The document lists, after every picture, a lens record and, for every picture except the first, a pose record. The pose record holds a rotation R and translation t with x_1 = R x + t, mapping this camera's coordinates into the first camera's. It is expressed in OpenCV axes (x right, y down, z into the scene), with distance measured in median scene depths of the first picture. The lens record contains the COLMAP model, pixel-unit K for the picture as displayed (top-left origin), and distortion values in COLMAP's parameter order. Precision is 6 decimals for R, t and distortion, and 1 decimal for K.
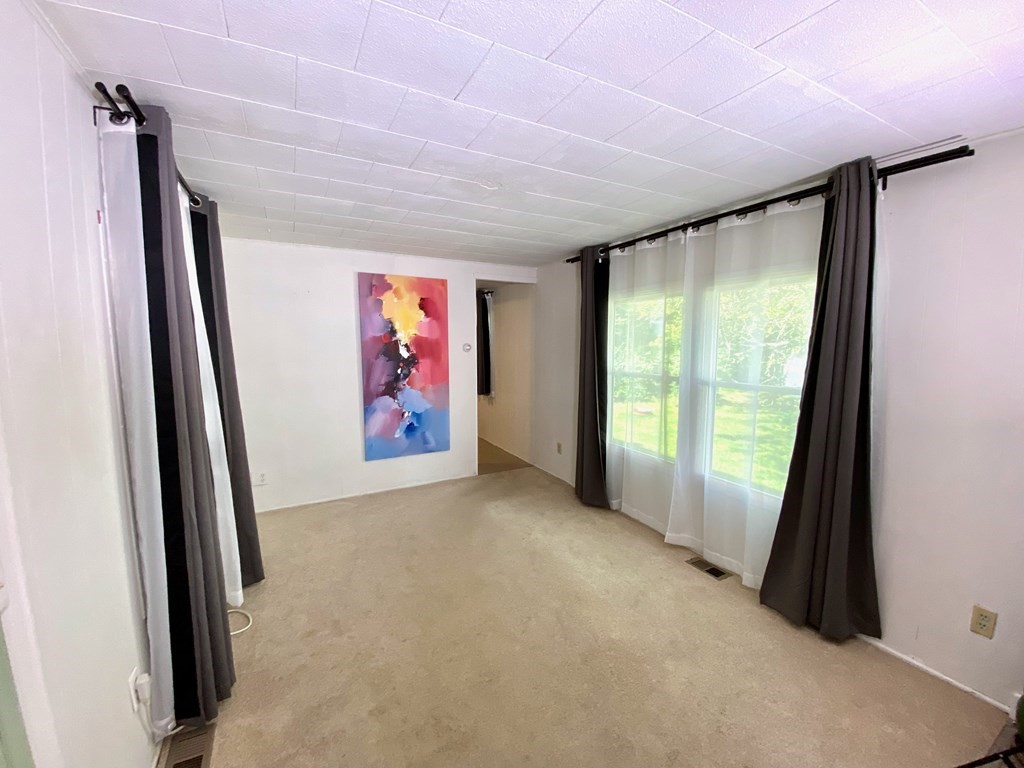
lens RADIAL K [[417.2, 0, 513.4], [0, 417.2, 386.7], [0, 0, 1]] dist [0.014894, -0.017893]
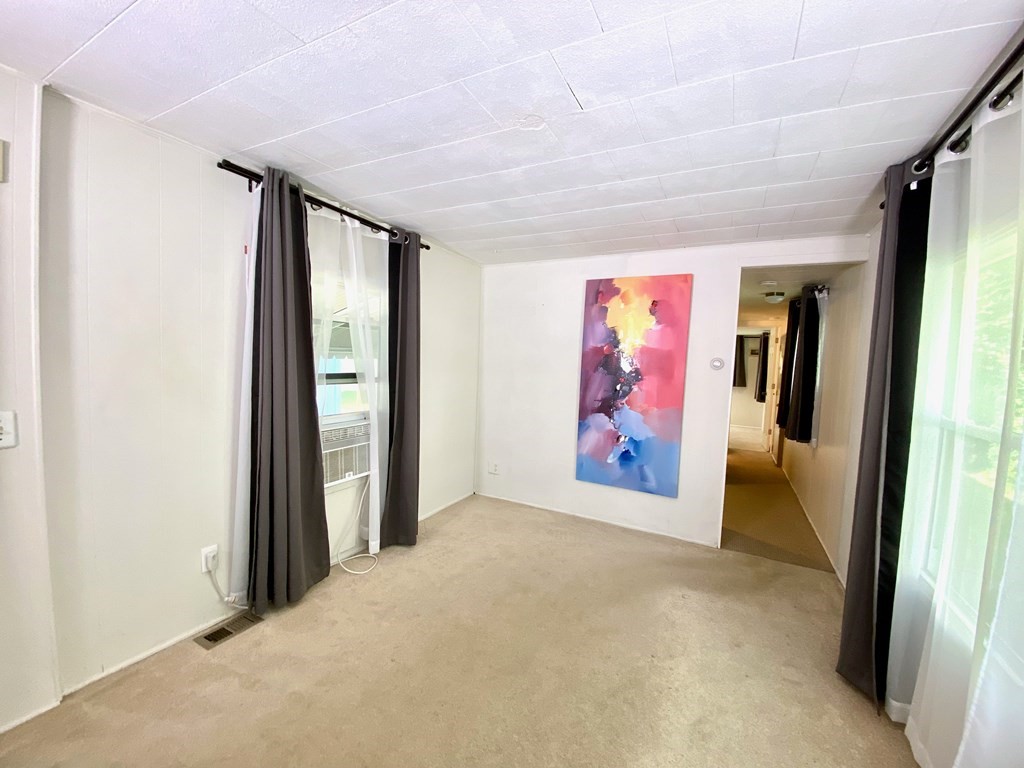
lens RADIAL K [[411.7, 0, 515.8], [0, 411.7, 386.1], [0, 0, 1]] dist [0.025025, -0.022343]
pose [[0.550646, 0.073152, -0.831527, 0.319029], [-0.133327, 0.991071, -0.001103, -0.010294], [0.824022, 0.111473, 0.555483, 0.348814]]
